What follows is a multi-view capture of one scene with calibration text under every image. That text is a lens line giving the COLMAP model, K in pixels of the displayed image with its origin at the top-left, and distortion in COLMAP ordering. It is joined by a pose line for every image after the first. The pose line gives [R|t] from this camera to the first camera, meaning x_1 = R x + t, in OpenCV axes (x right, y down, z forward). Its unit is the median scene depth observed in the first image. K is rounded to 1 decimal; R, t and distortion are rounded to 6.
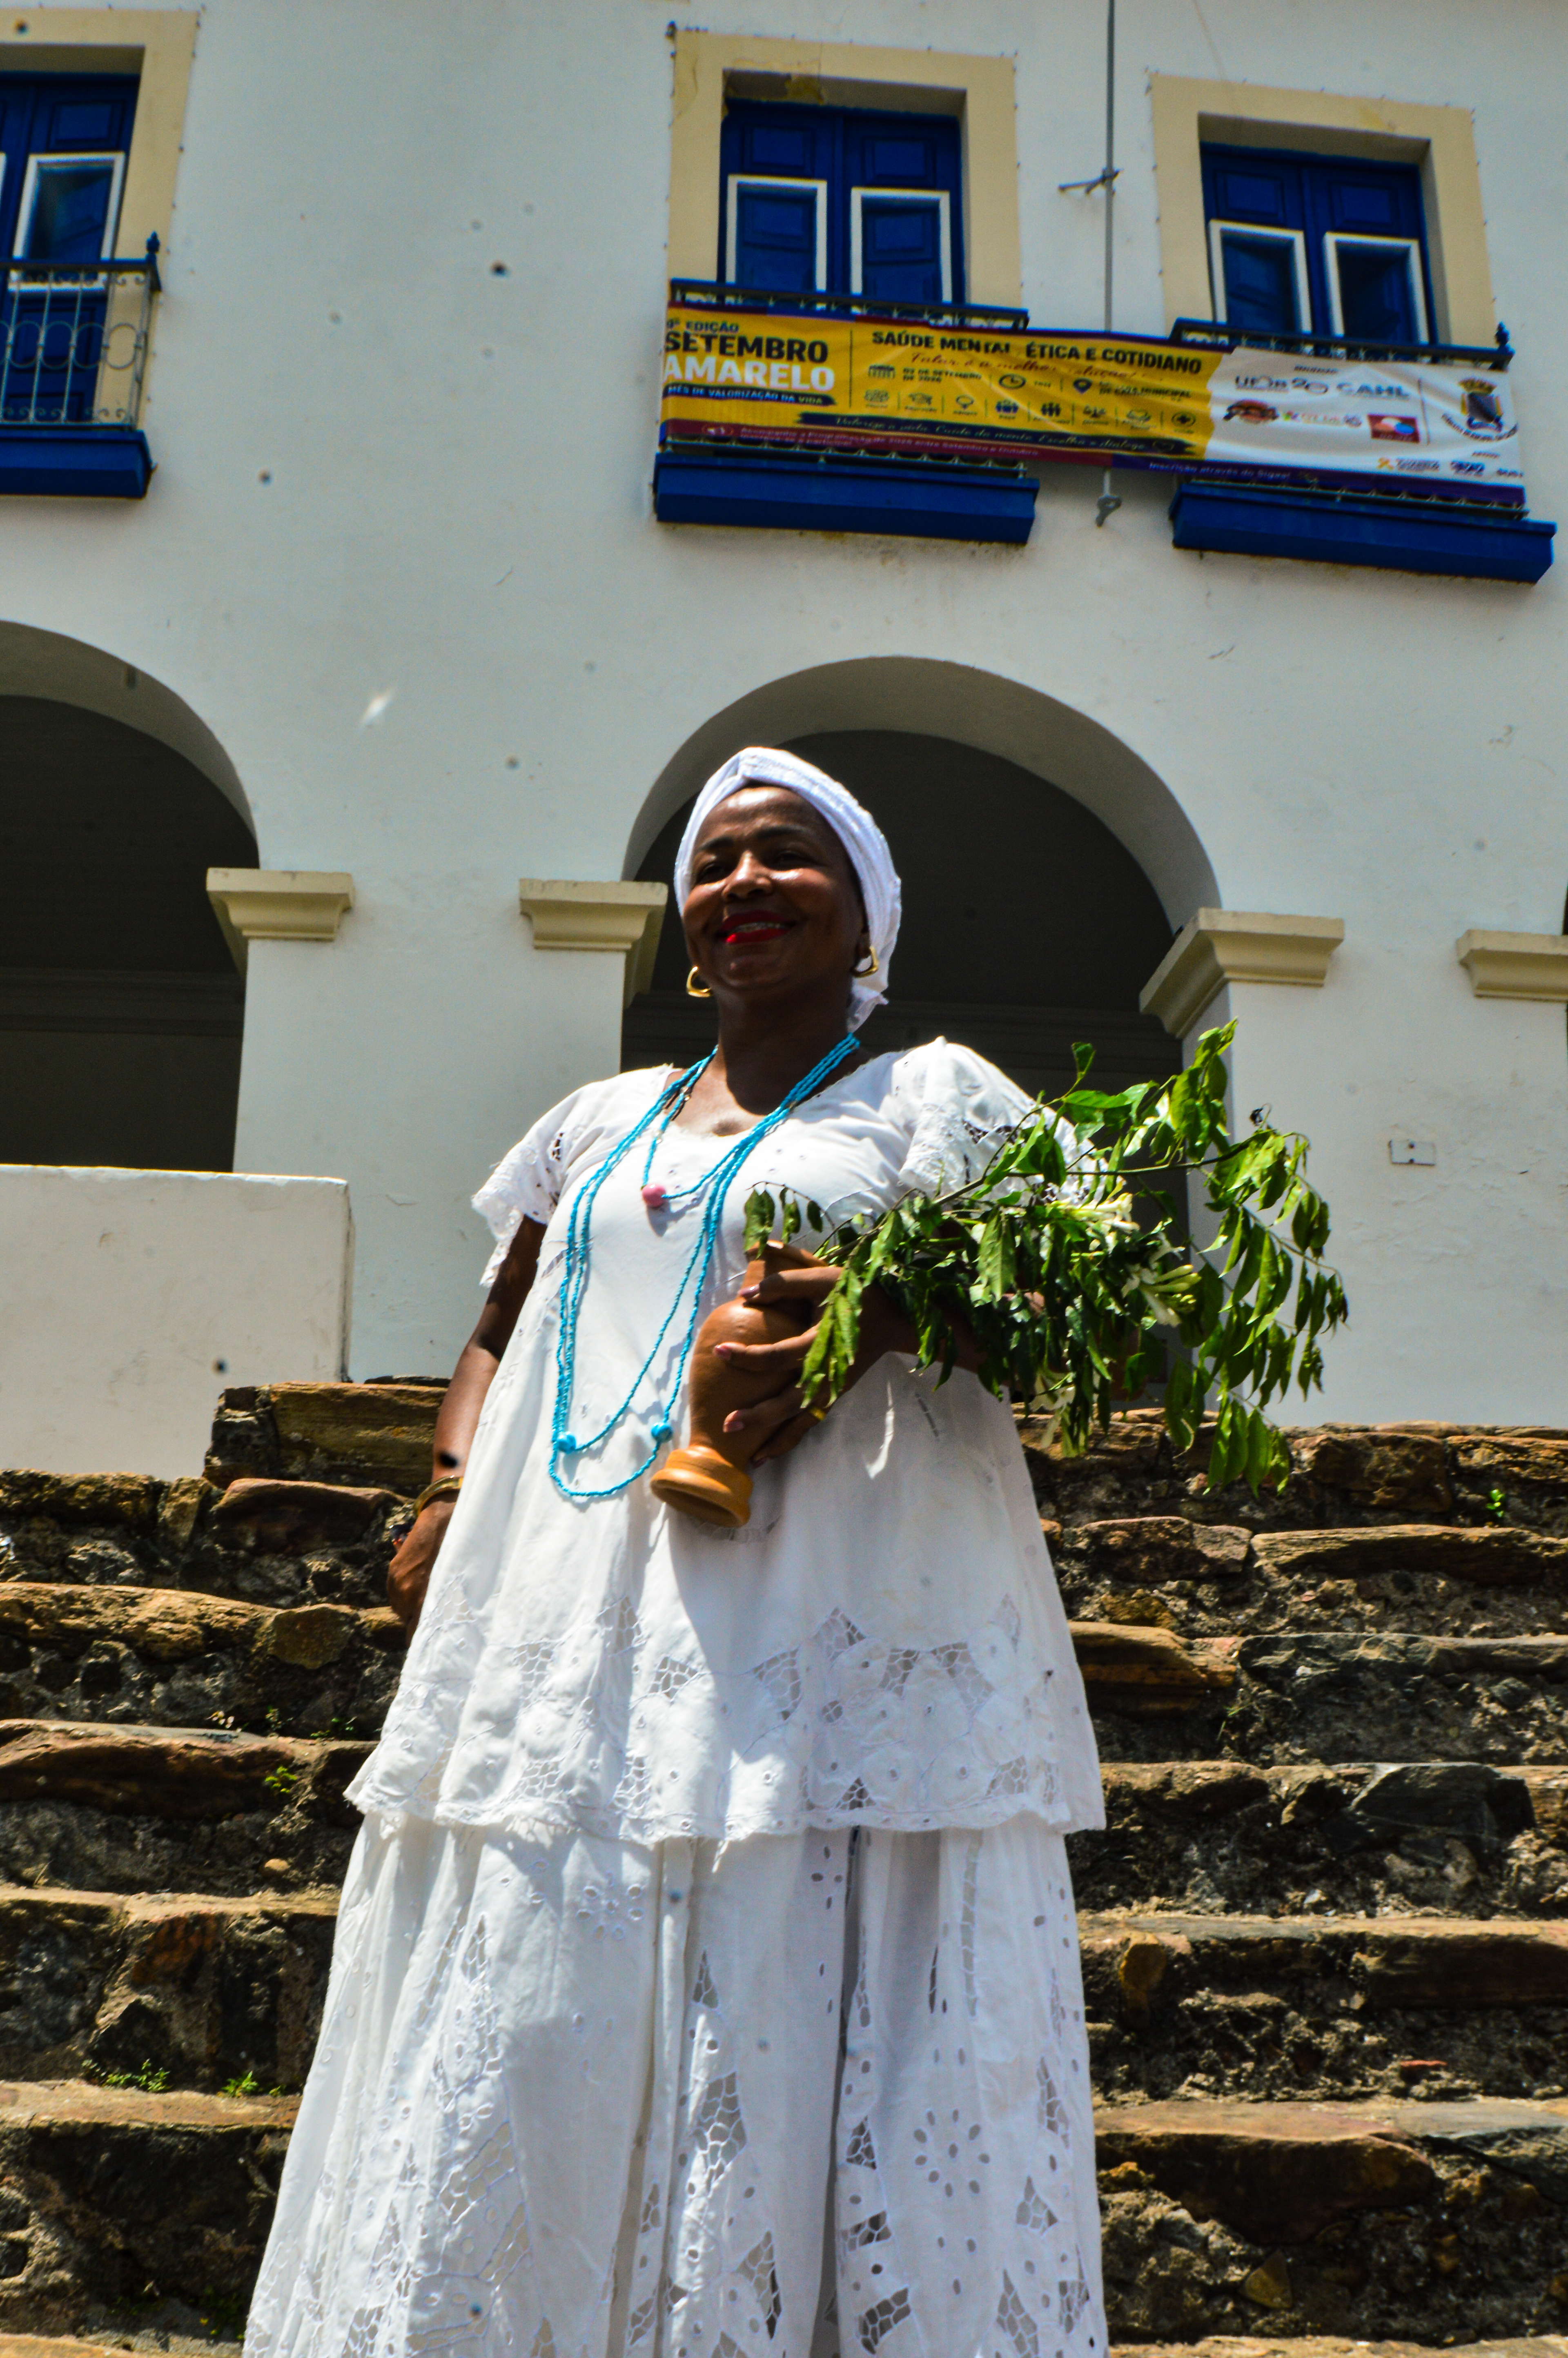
lens RADIAL K [[2548.0, 0, 776.8], [0, 2548.0, 1155.5], [0, 0, 1]] dist [-0.187266, 0.075465]
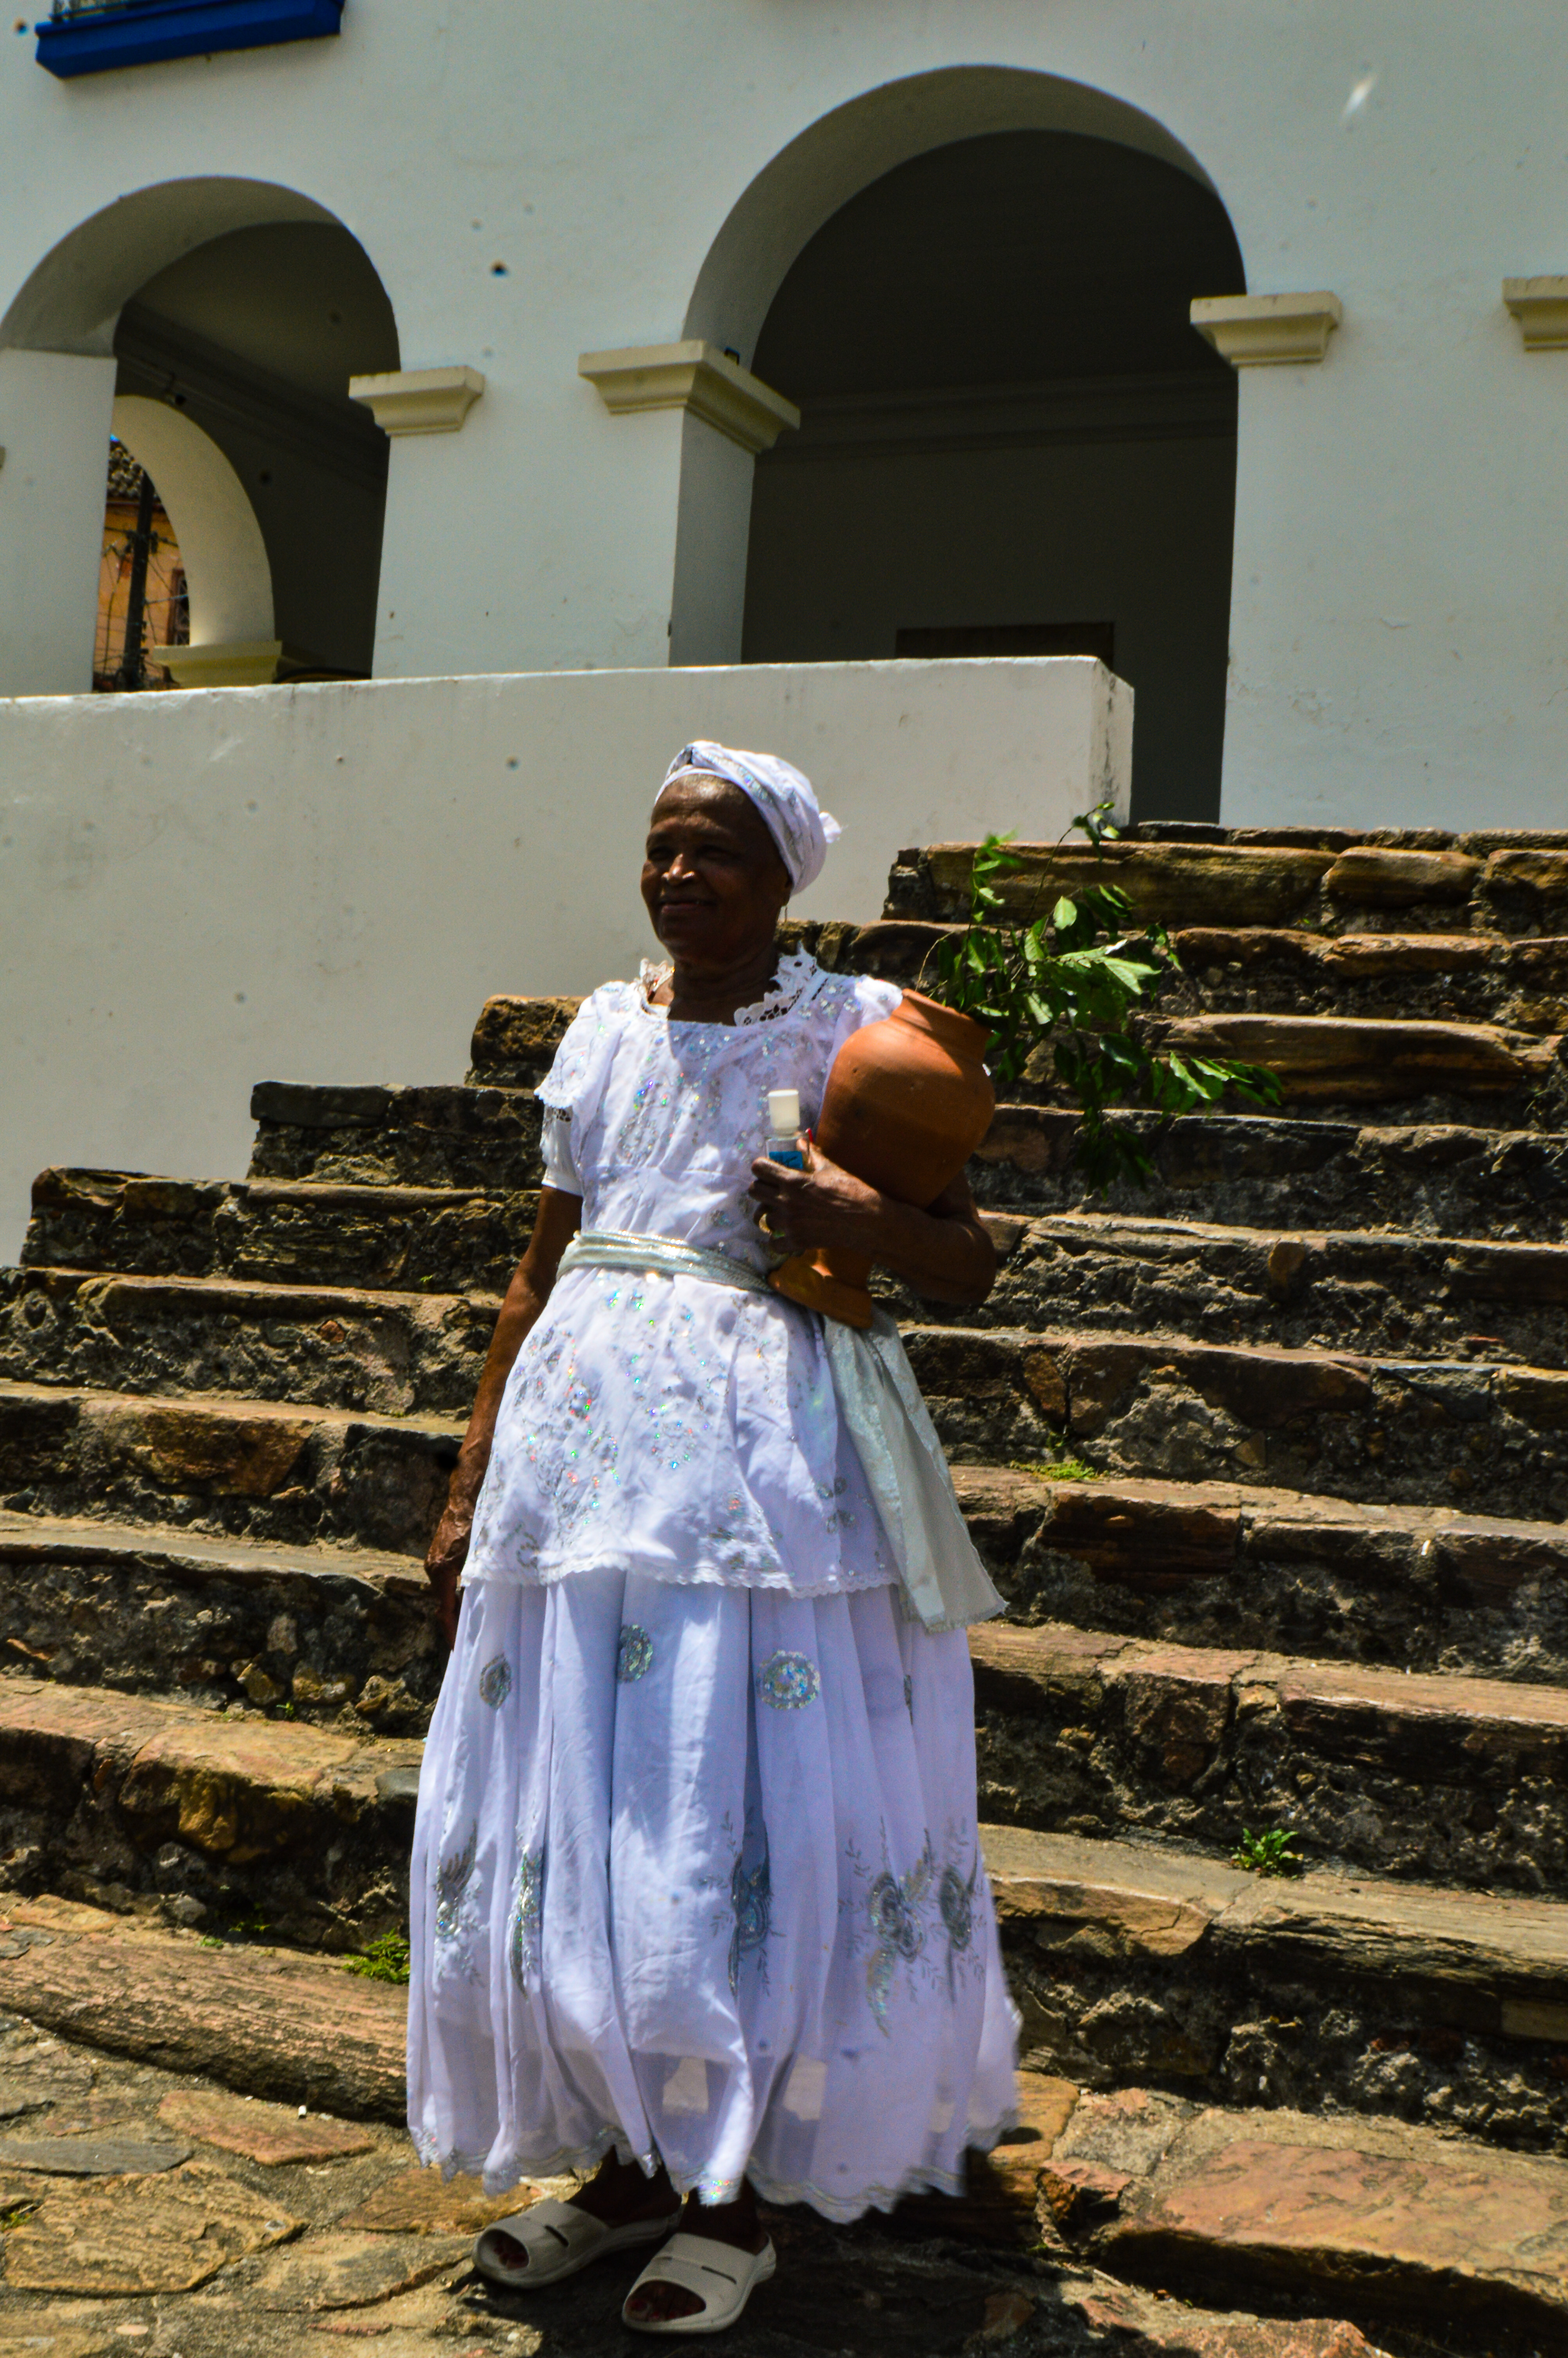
lens RADIAL K [[3016.2, 0, 649.9], [0, 3016.2, 1177.0], [0, 0, 1]] dist [-0.174993, 0.045598]
pose [[0.863036, 0.019560, -0.504764, 0.172647], [0.091844, 0.976519, 0.194874, -0.021429], [0.496724, -0.214543, 0.840974, -0.151340]]
